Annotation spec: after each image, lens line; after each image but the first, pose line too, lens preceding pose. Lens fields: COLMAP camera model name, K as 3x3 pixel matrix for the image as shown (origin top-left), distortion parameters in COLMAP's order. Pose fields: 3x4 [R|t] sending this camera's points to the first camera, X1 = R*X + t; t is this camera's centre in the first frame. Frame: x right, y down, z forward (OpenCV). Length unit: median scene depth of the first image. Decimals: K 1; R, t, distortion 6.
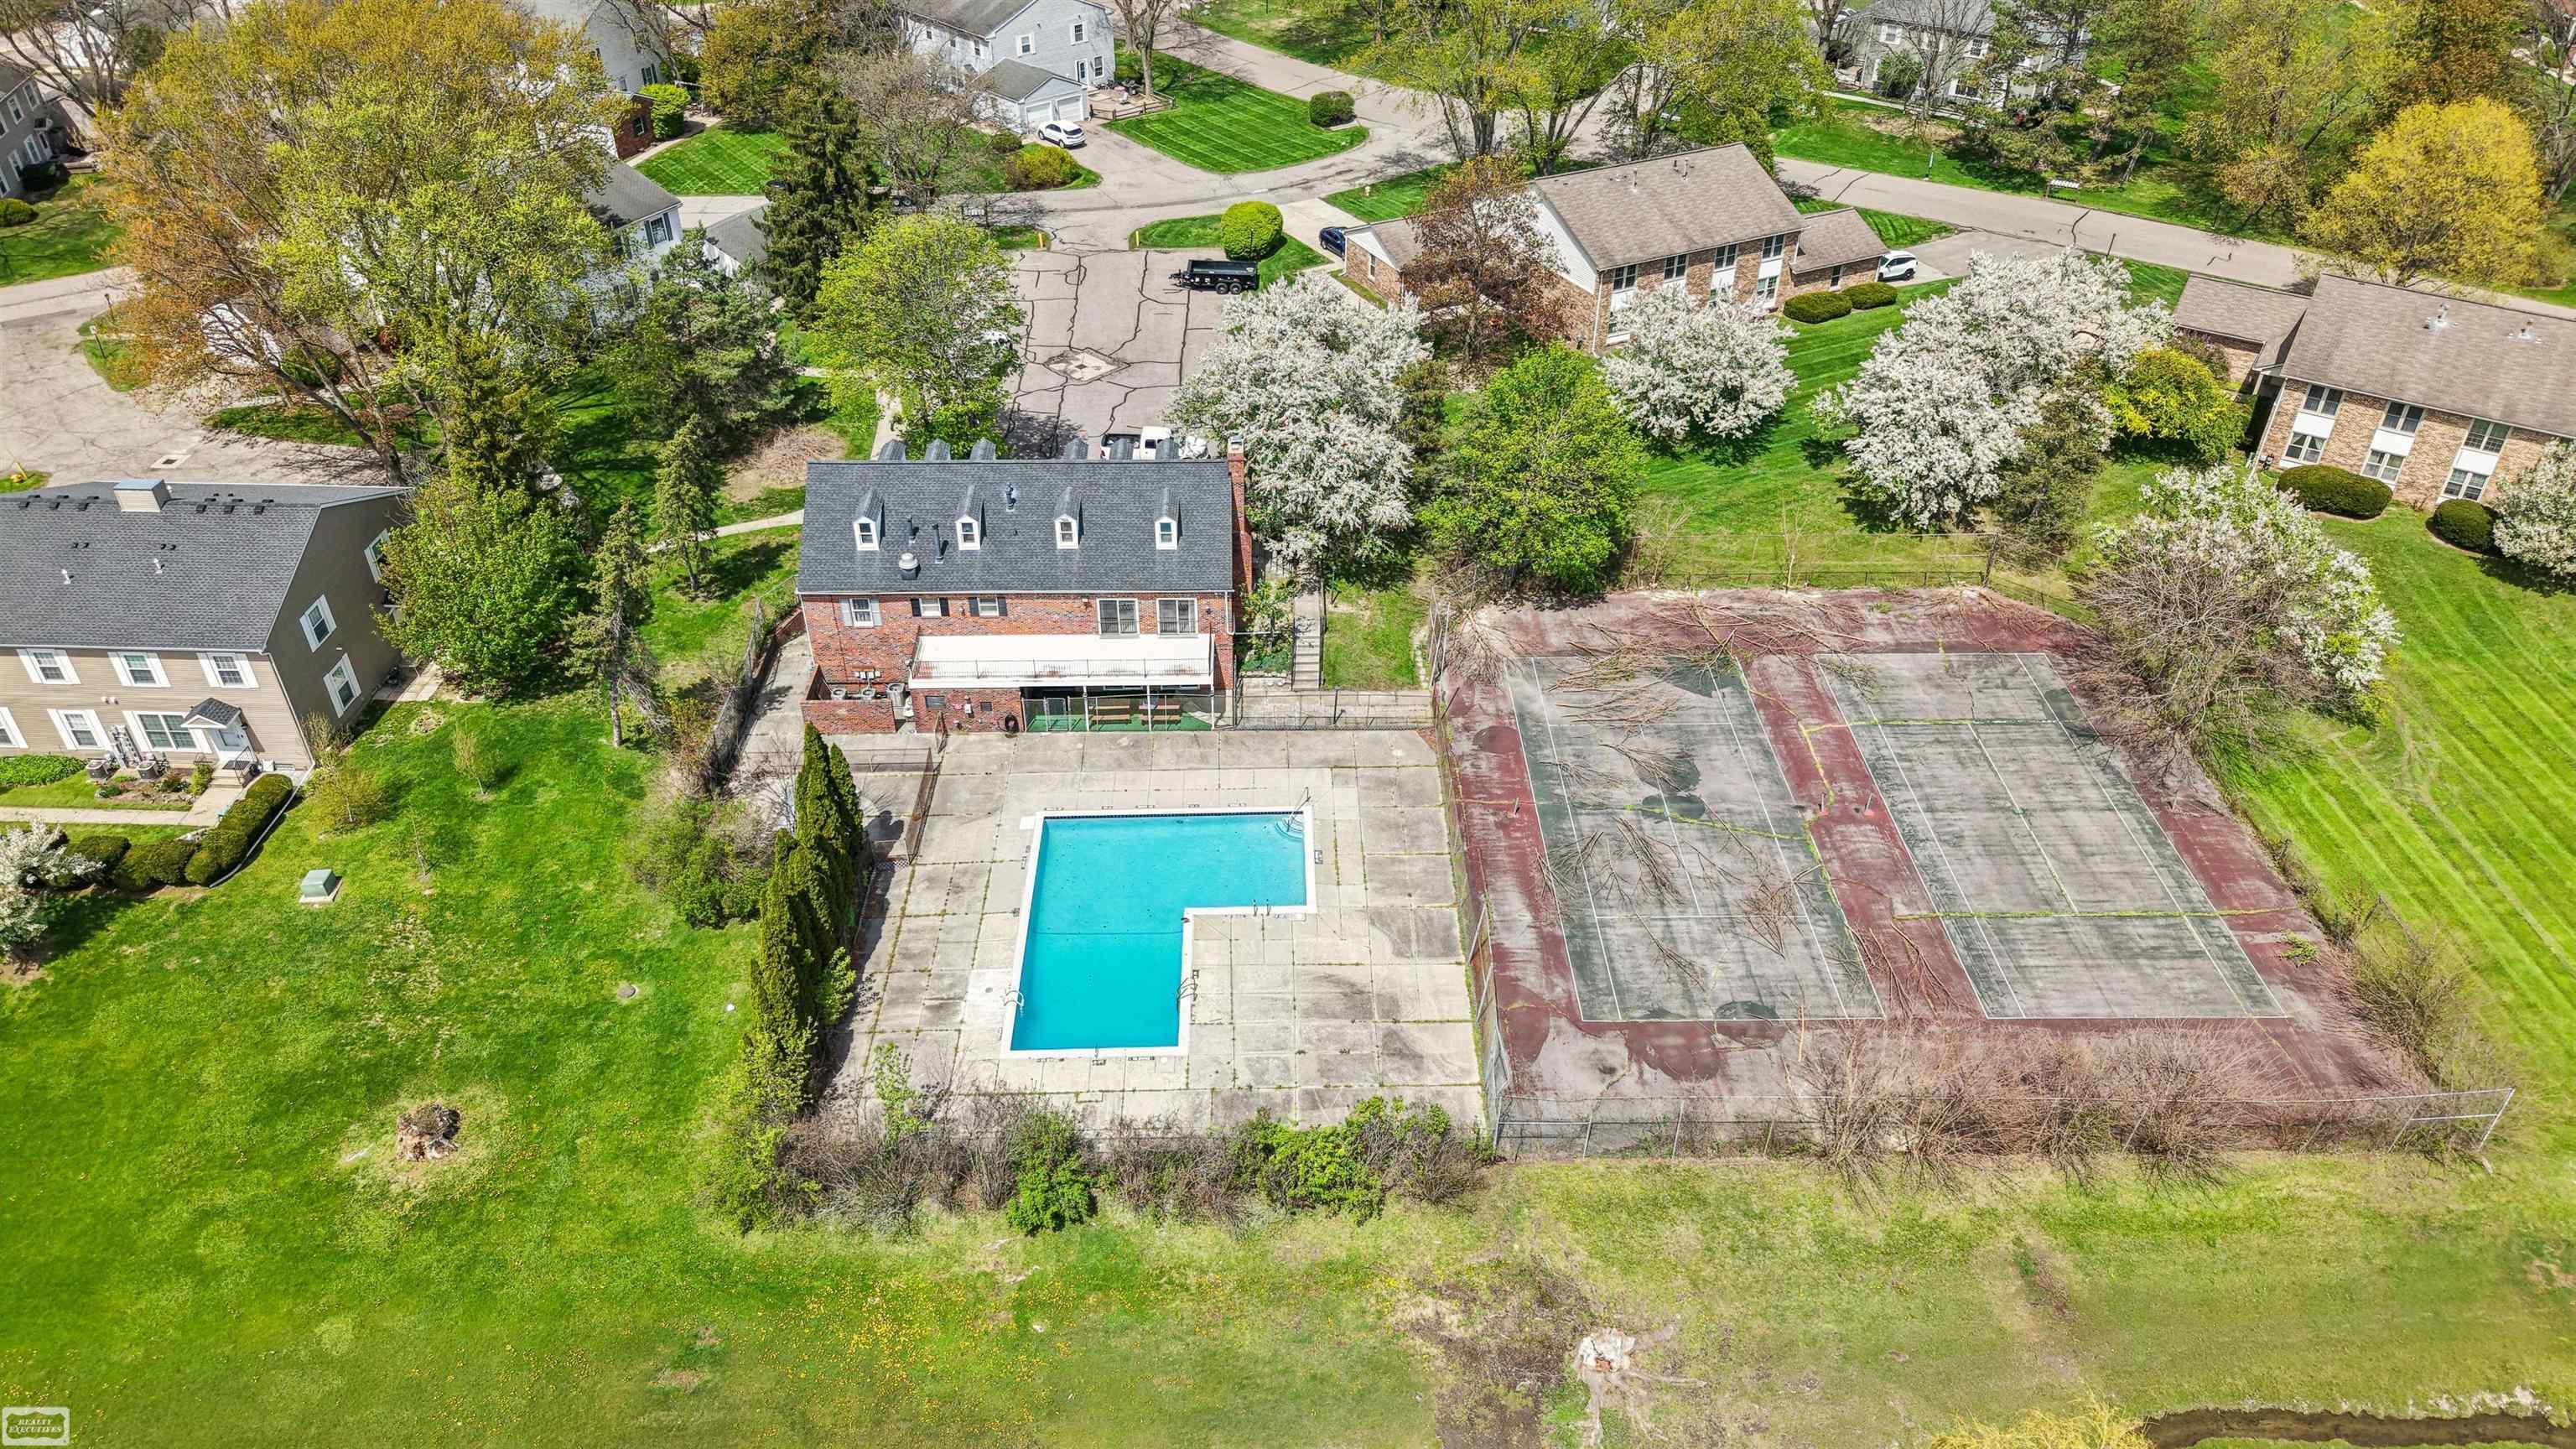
lens RADIAL K [[1738.2, 0, 1288.0], [0, 1738.2, 724.5], [0, 0, 1]] dist [0.046658, -0.091253]
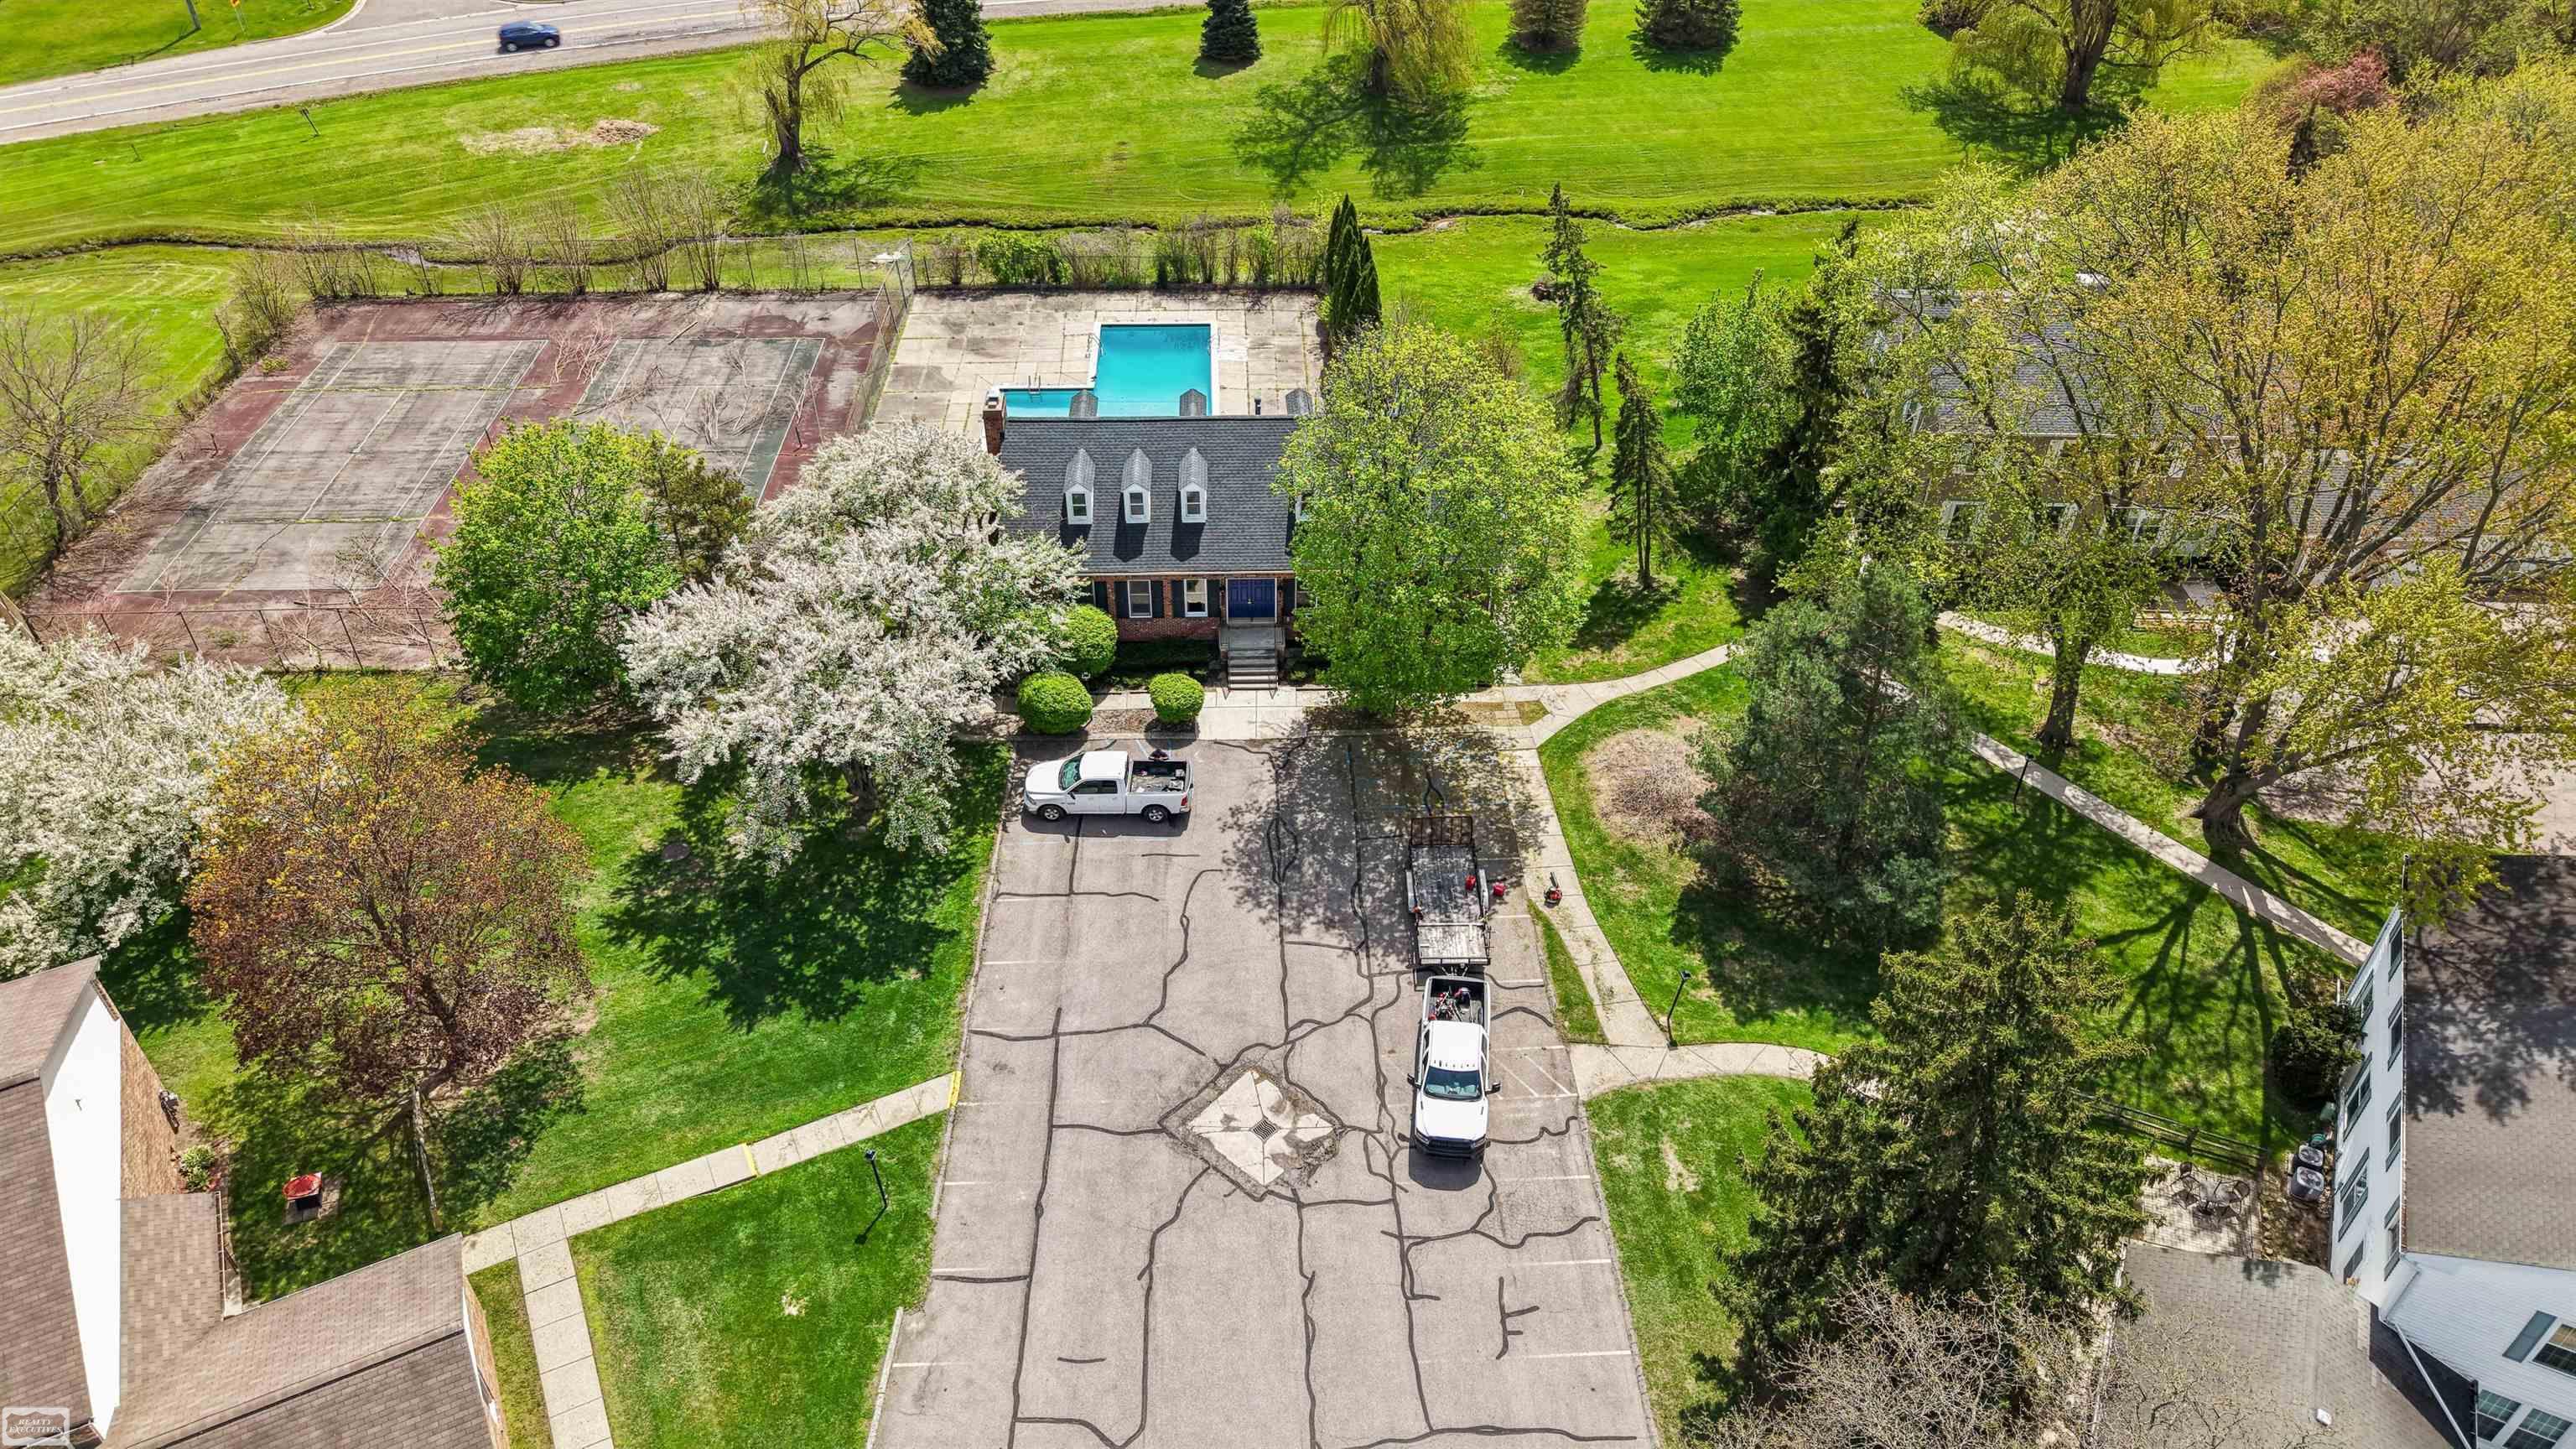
lens RADIAL K [[1738.2, 0, 1288.0], [0, 1738.2, 724.5], [0, 0, 1]] dist [0.046658, -0.091253]
pose [[-0.999887, 0.002332, -0.014846, -0.197583], [-0.013566, 0.284931, 0.958452, -1.146384], [0.006465, 0.958545, -0.284867, 1.718068]]
